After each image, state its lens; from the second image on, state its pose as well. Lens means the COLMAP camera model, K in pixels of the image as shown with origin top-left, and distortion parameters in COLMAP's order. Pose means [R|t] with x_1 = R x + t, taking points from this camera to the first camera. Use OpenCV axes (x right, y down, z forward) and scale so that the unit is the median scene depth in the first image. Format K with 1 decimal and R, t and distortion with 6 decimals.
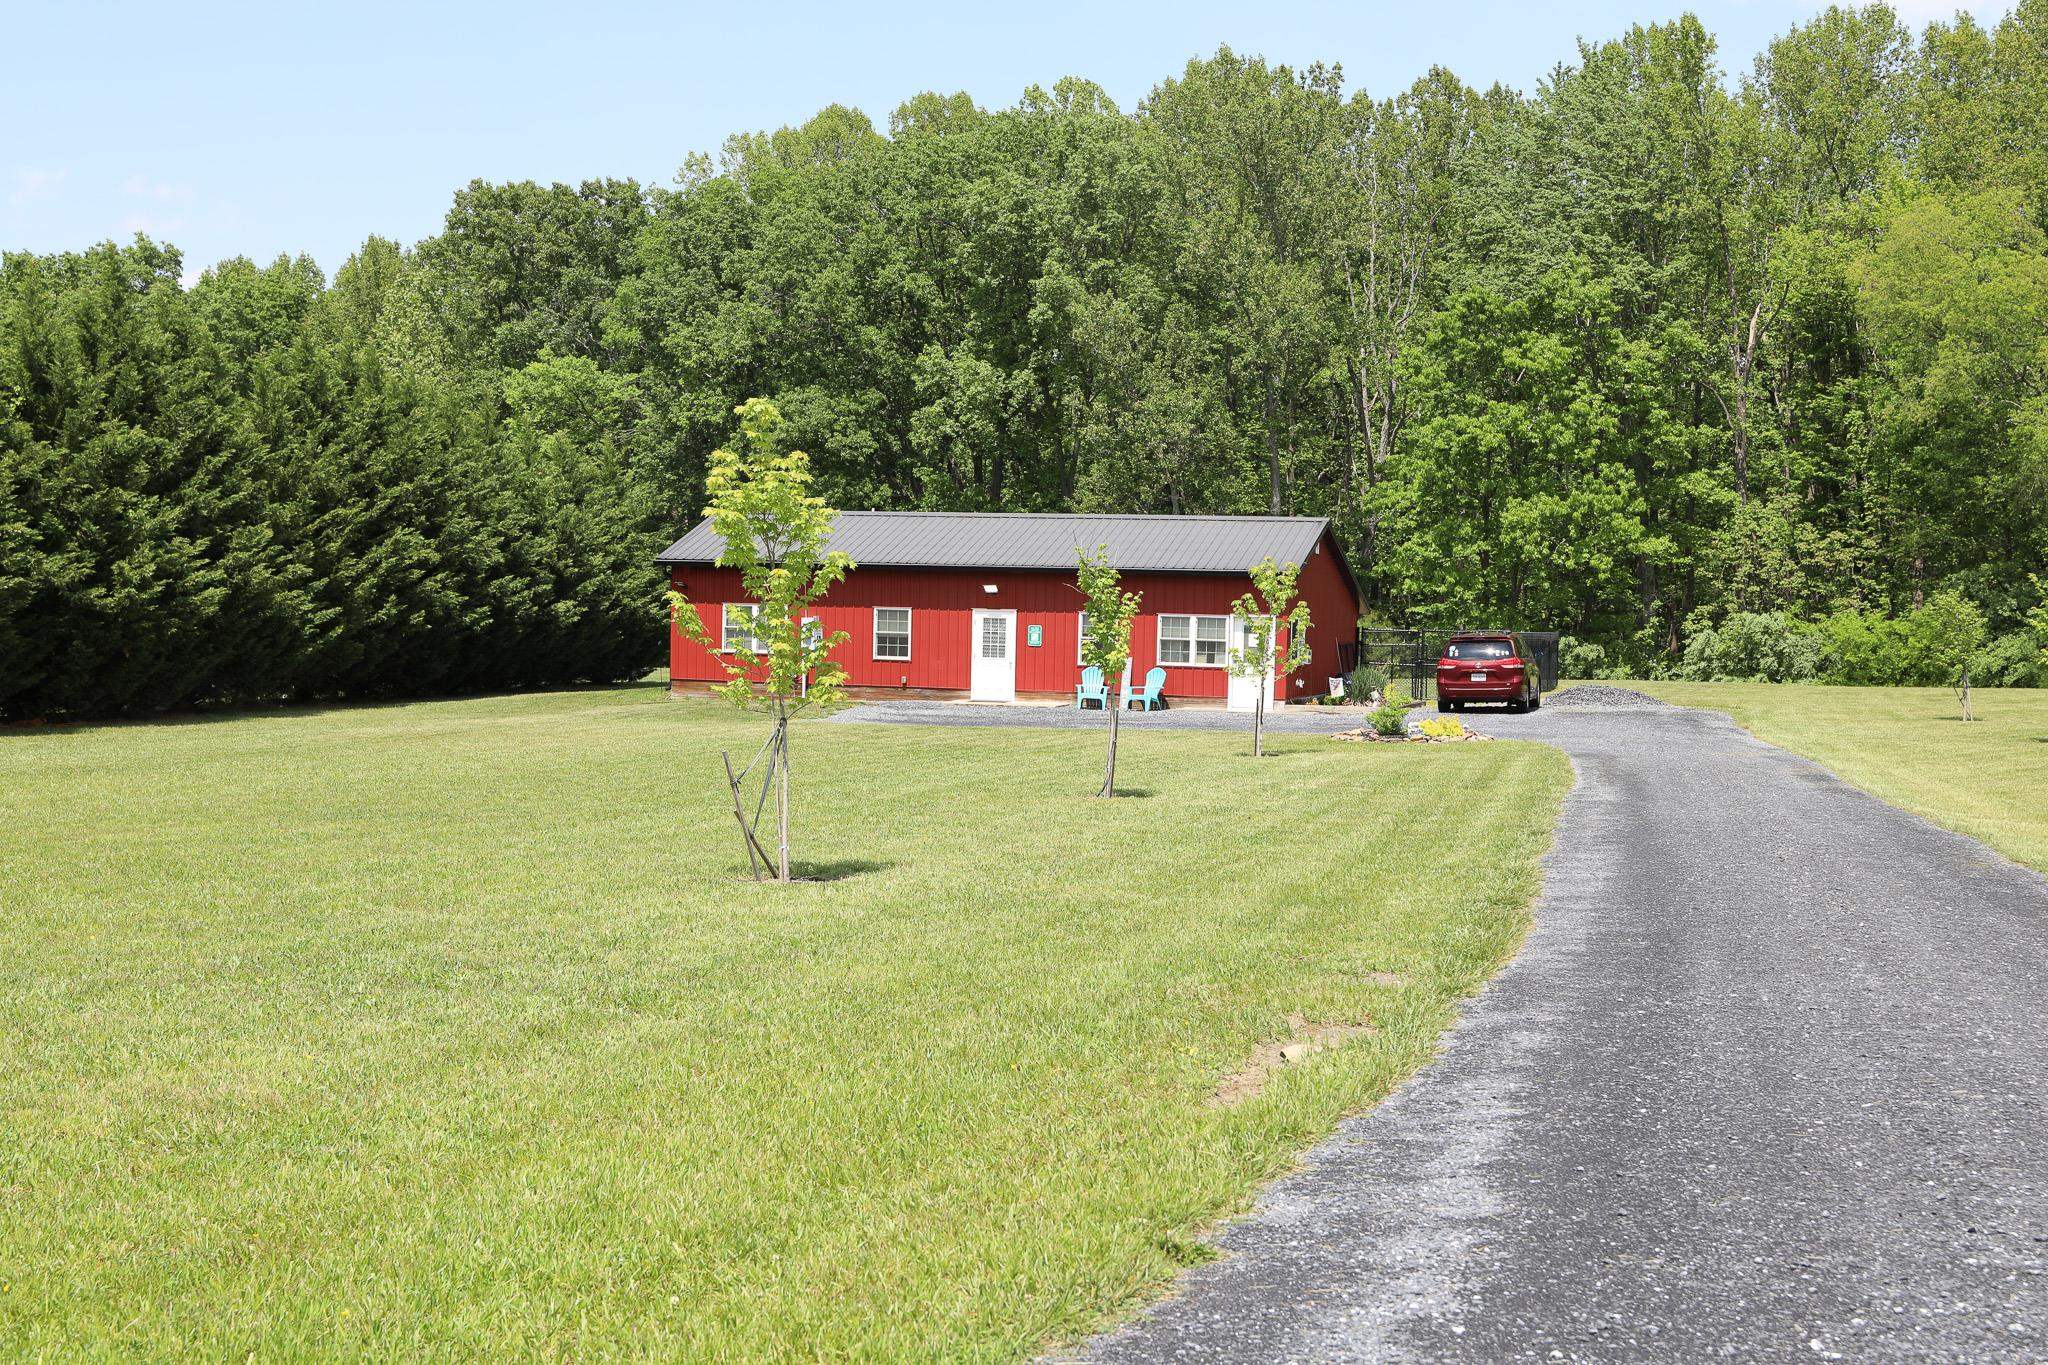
lens RADIAL K [[2799.8, 0, 1024.0], [0, 2799.8, 682.5], [0, 0, 1]] dist [0.031983, 0.207288]
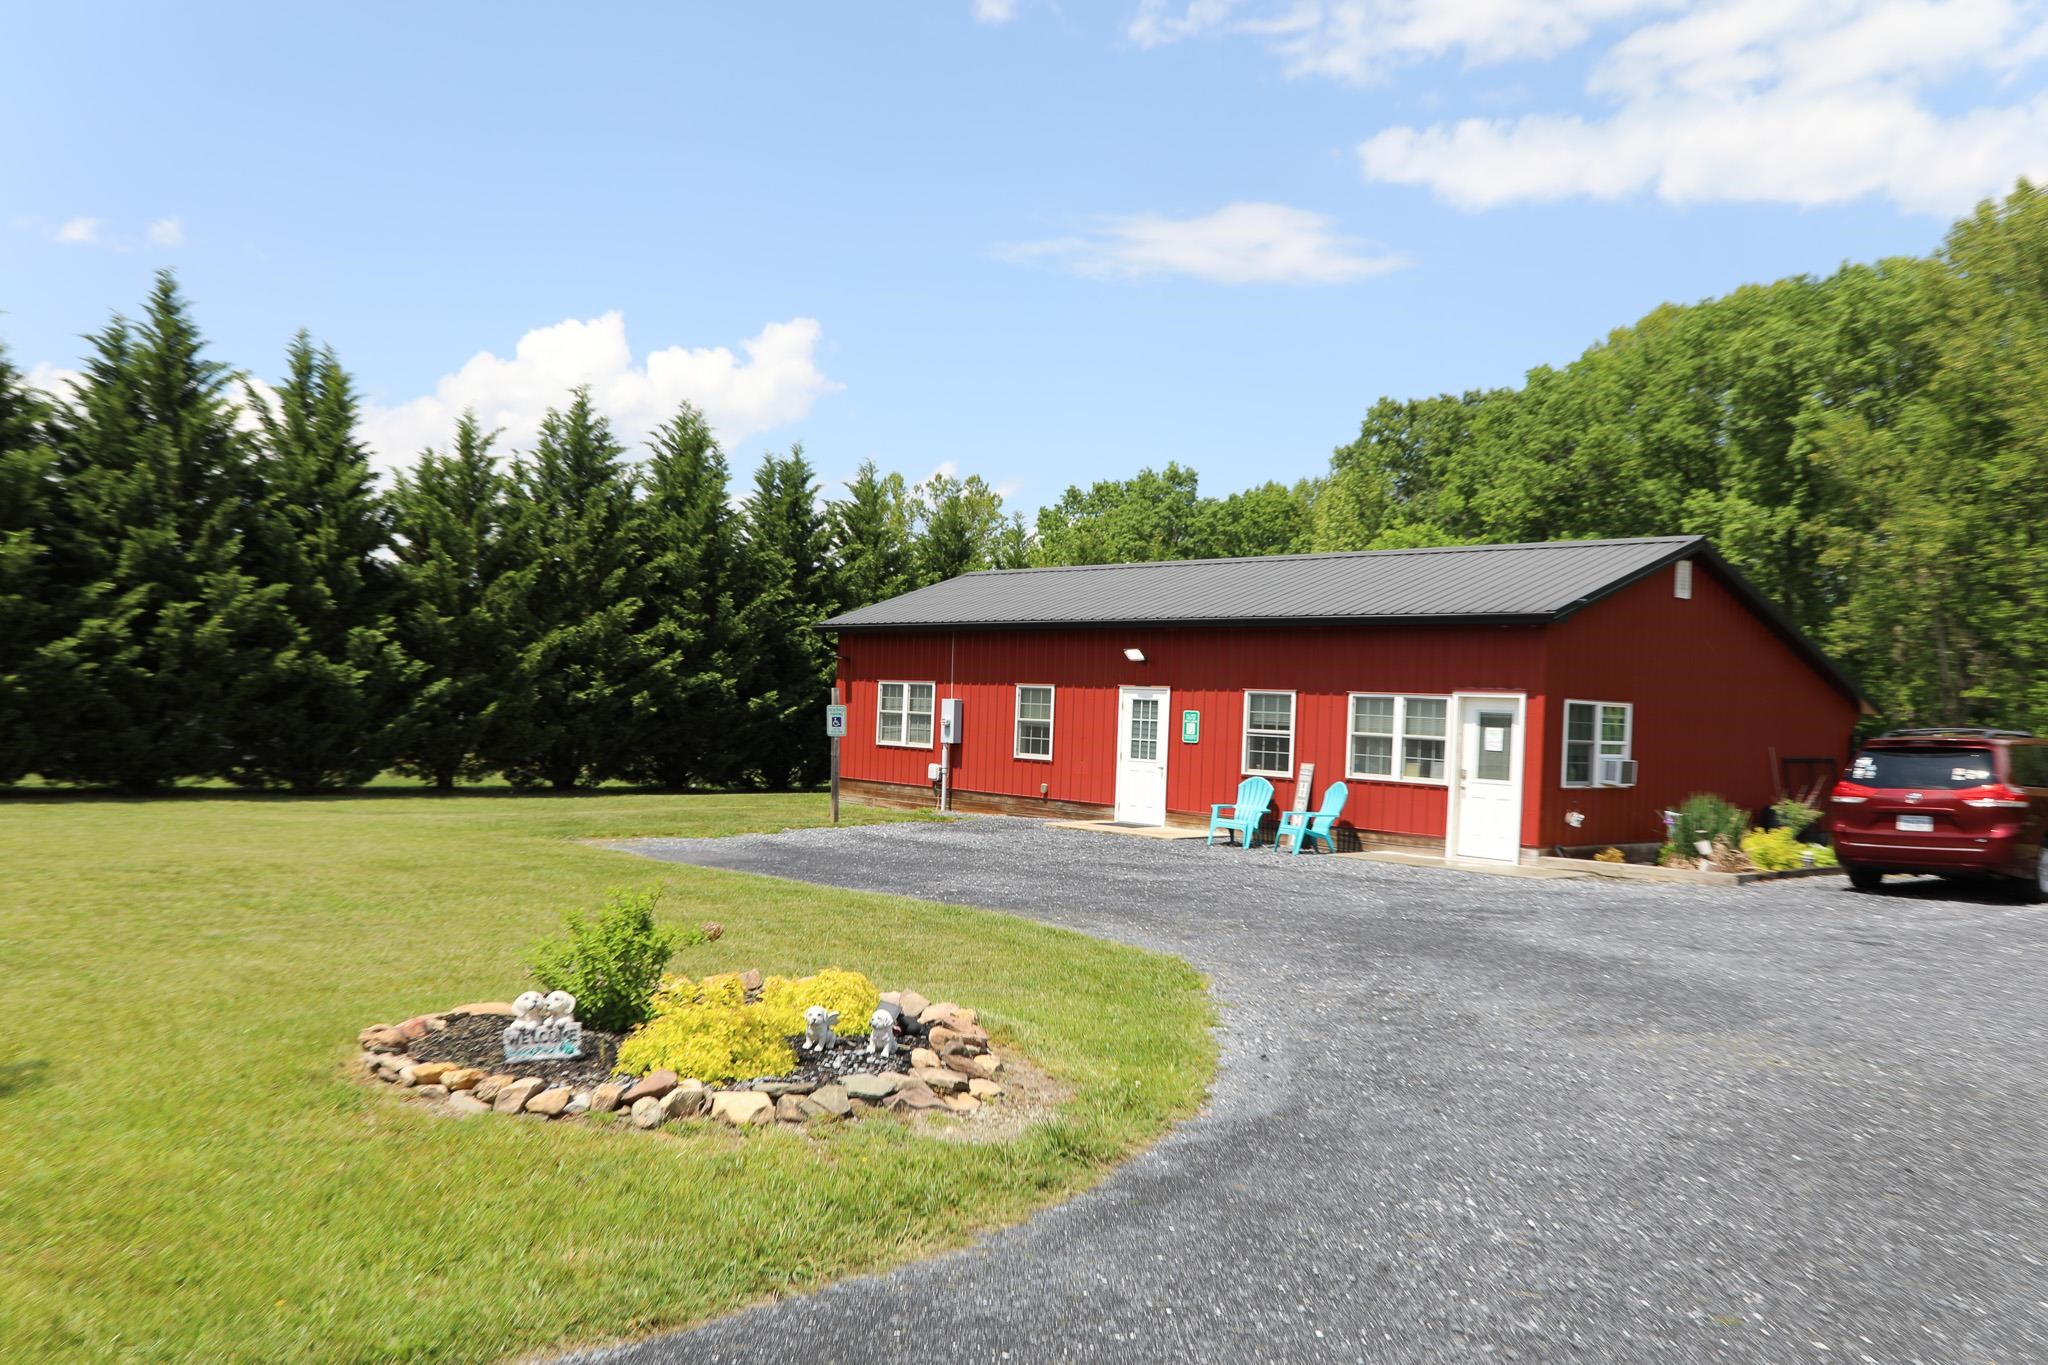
lens RADIAL K [[1680.2, 0, 1018.6], [0, 1680.2, 709.6], [0, 0, 1]] dist [-0.090653, 0.122569]
pose [[0.840403, 0.012379, -0.541821, 0.178486], [-0.039456, 0.998484, -0.038385, -0.004228], [0.540524, 0.053637, 0.839617, 0.645075]]
